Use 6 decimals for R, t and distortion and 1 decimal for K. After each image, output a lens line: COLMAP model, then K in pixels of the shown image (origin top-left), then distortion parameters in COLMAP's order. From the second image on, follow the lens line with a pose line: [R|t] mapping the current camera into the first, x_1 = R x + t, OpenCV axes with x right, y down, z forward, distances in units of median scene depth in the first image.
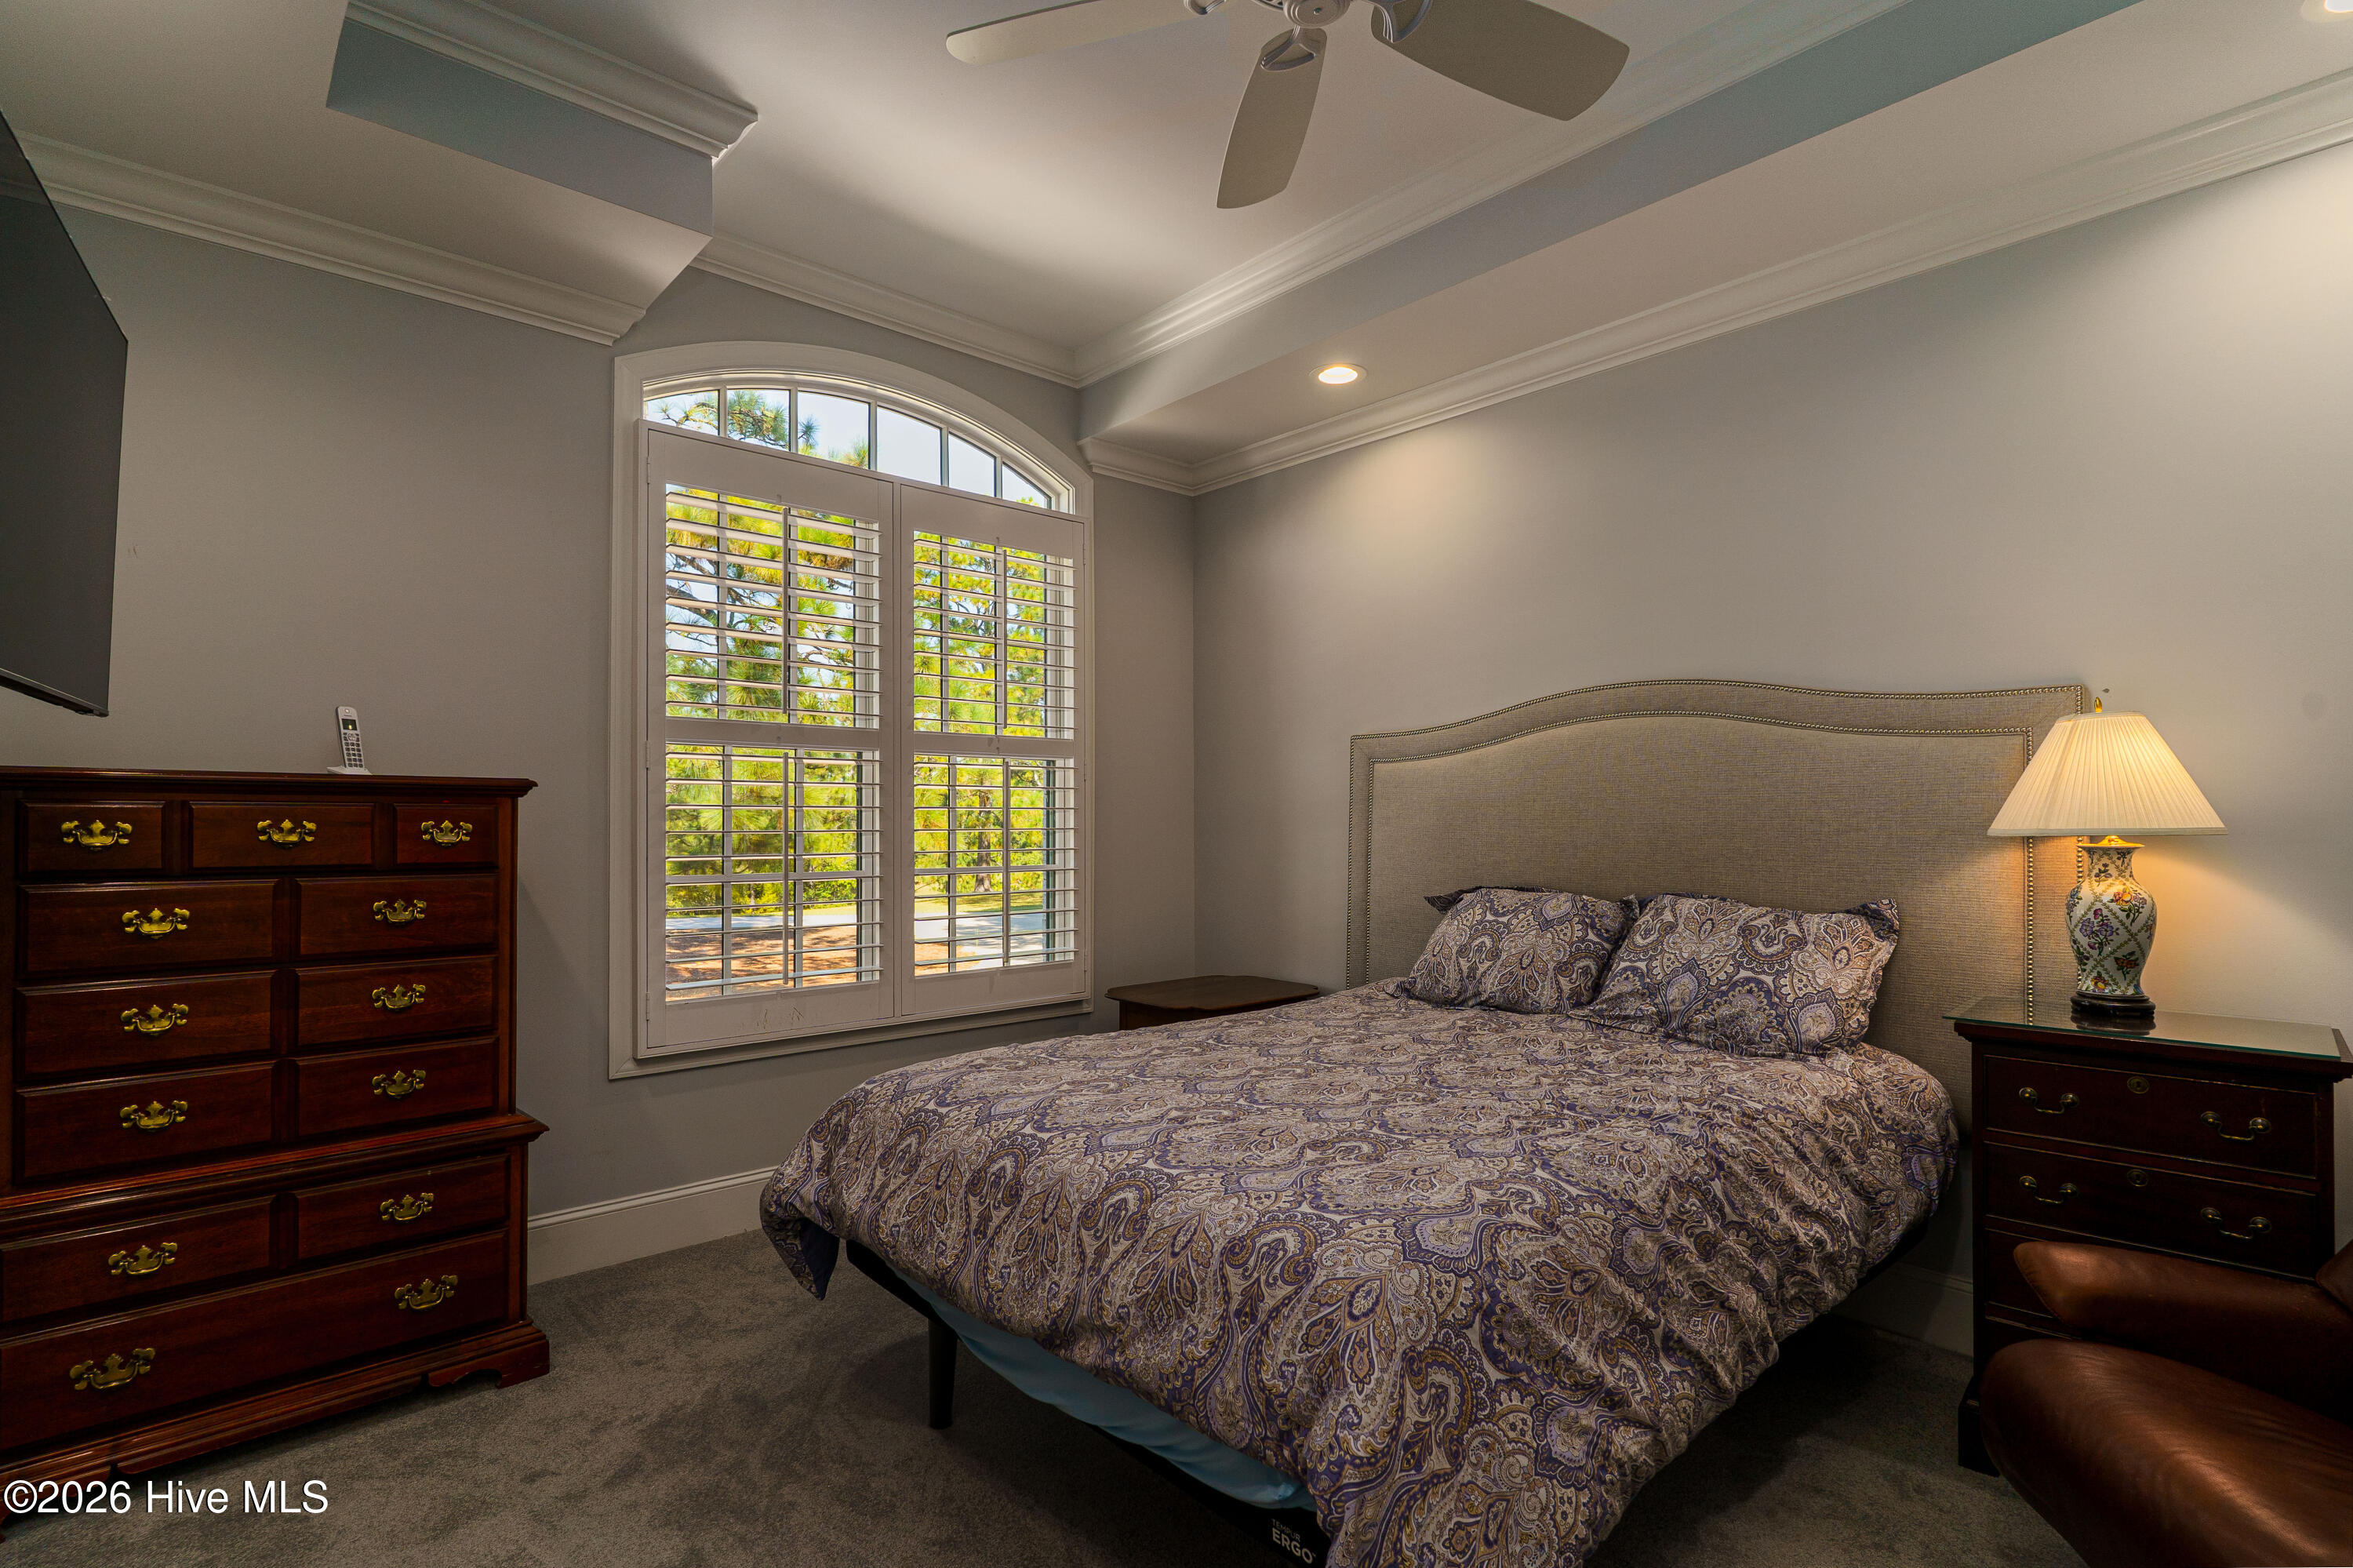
lens RADIAL K [[1155.5, 0, 1170.5], [0, 1155.5, 801.2], [0, 0, 1]] dist [0.003513, 0.001554]
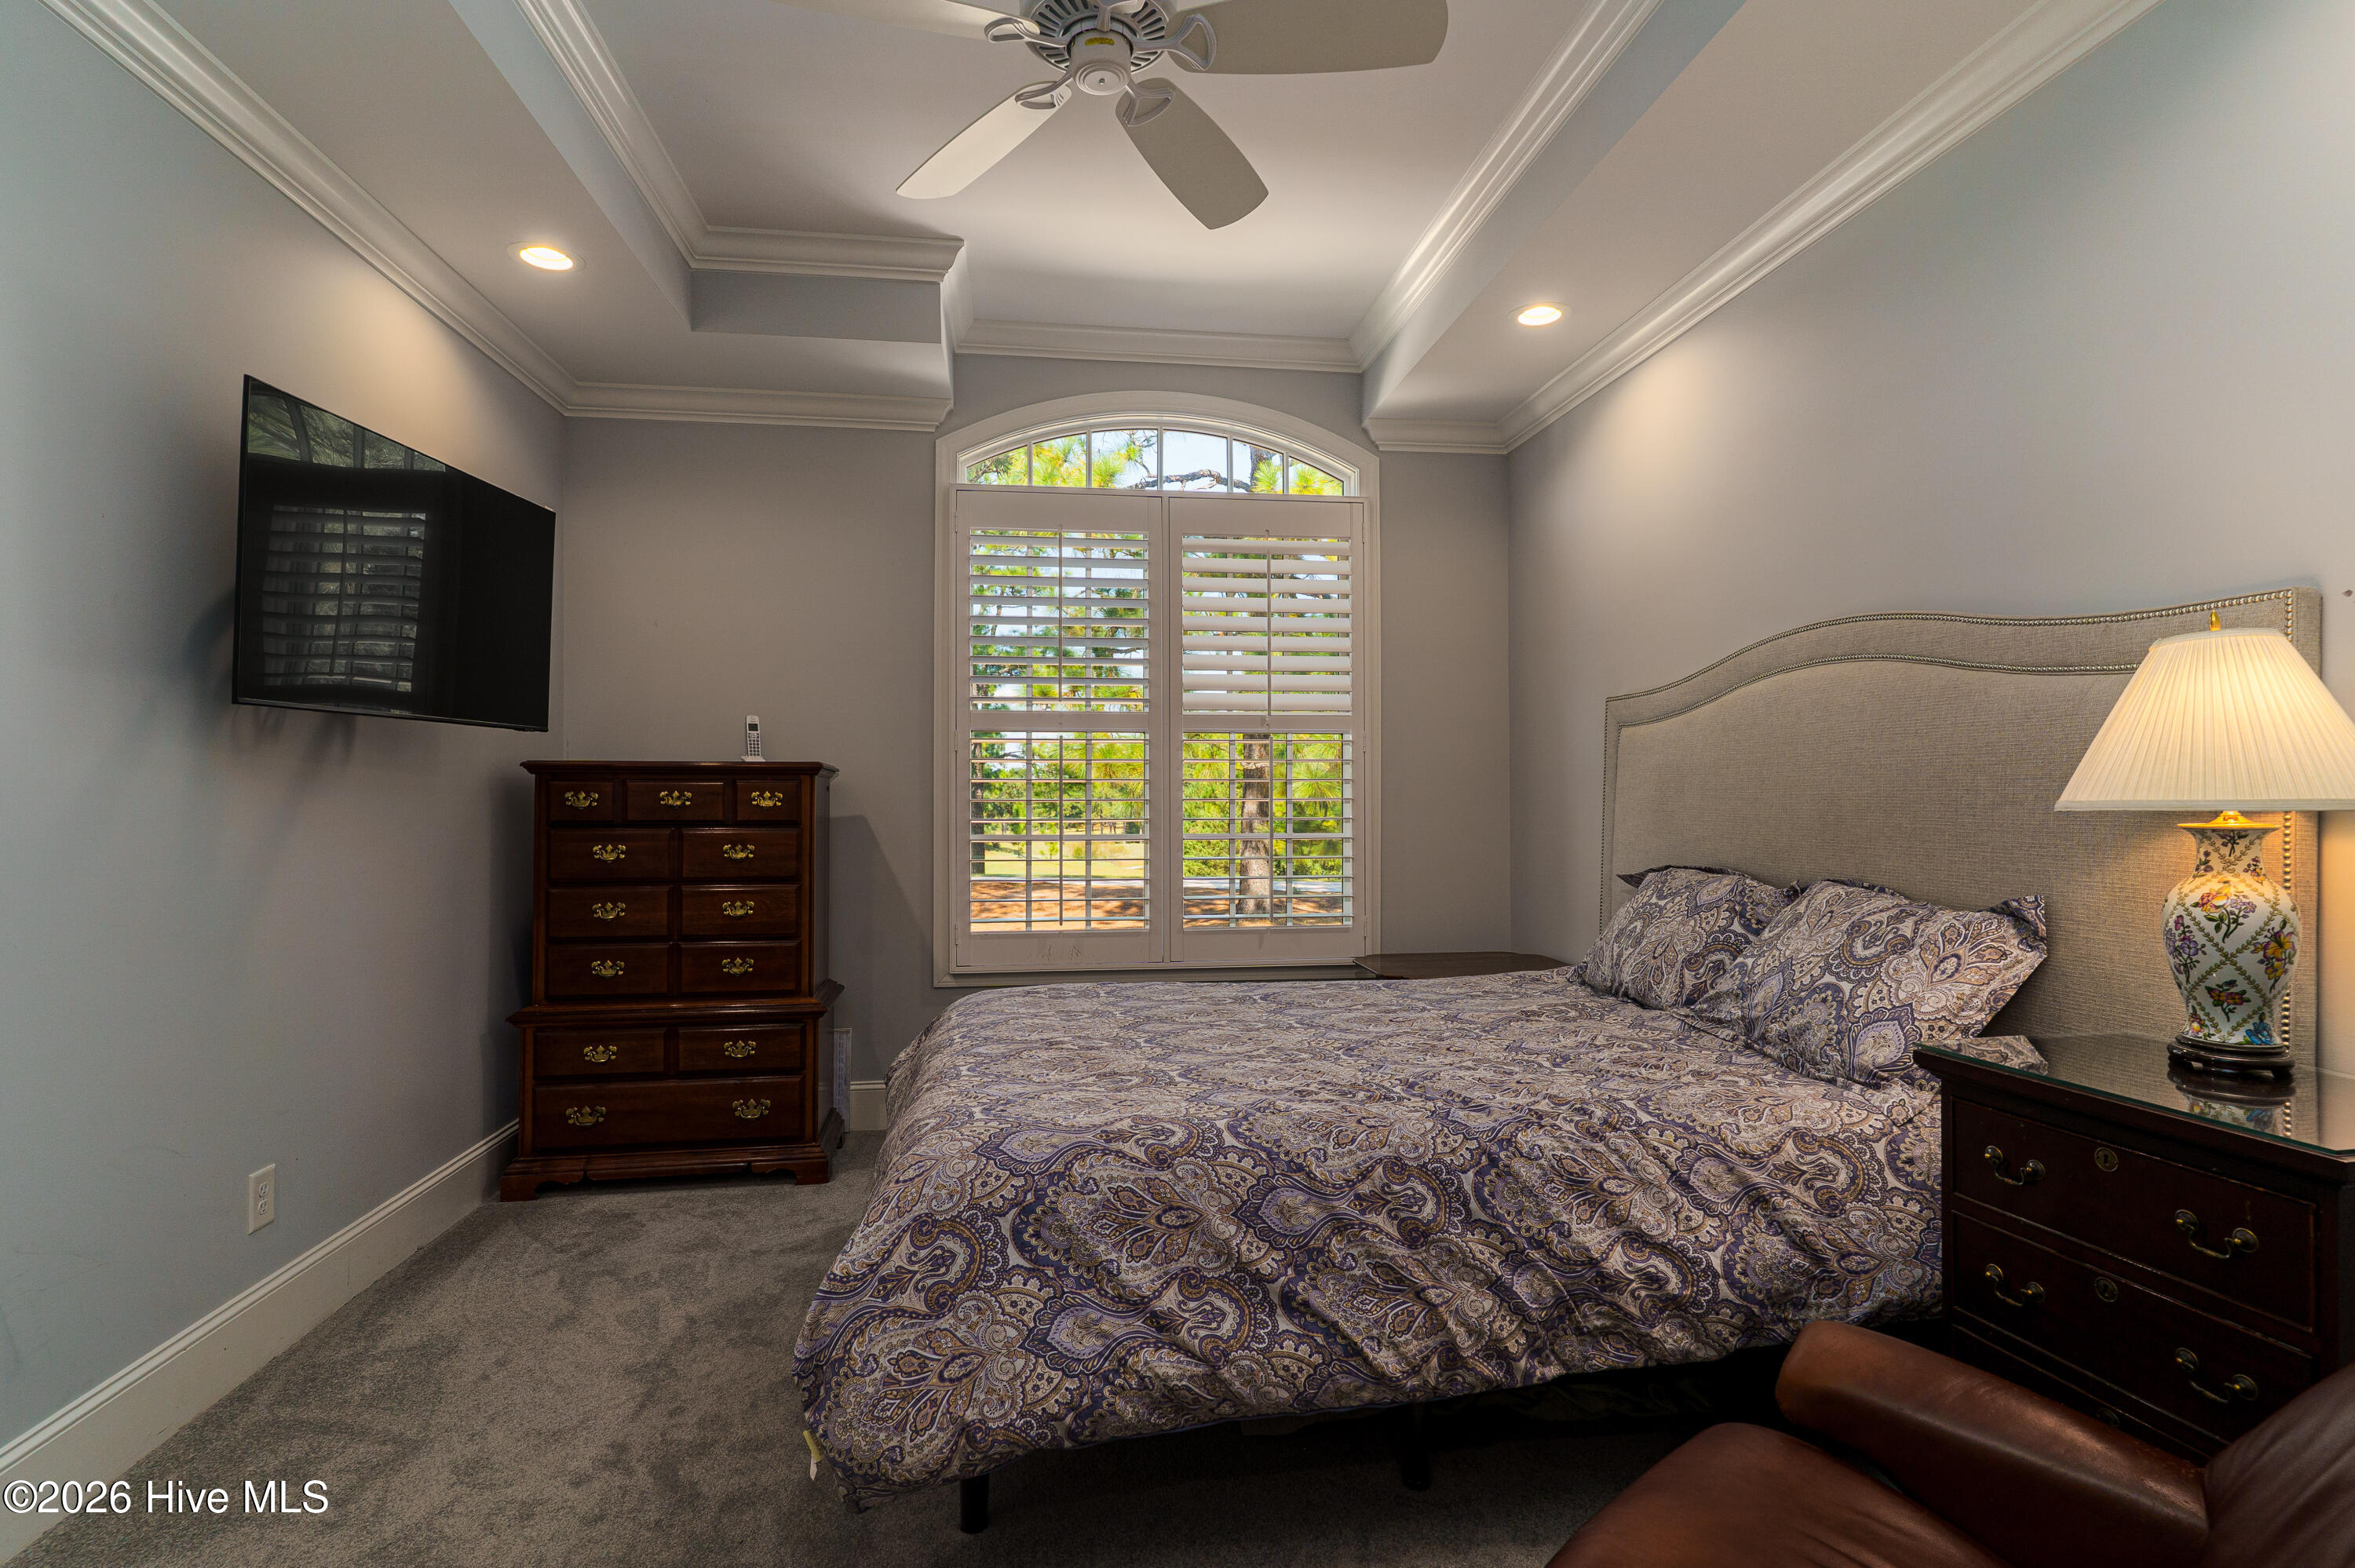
lens RADIAL K [[1156.2, 0, 1130.1], [0, 1156.2, 773.4], [0, 0, 1]] dist [0.003513, 0.001554]
pose [[0.821134, -0.009849, -0.570650, 0.638880], [0.010177, 0.999945, -0.002613, 0.002313], [0.570645, -0.003662, 0.821189, 0.060220]]
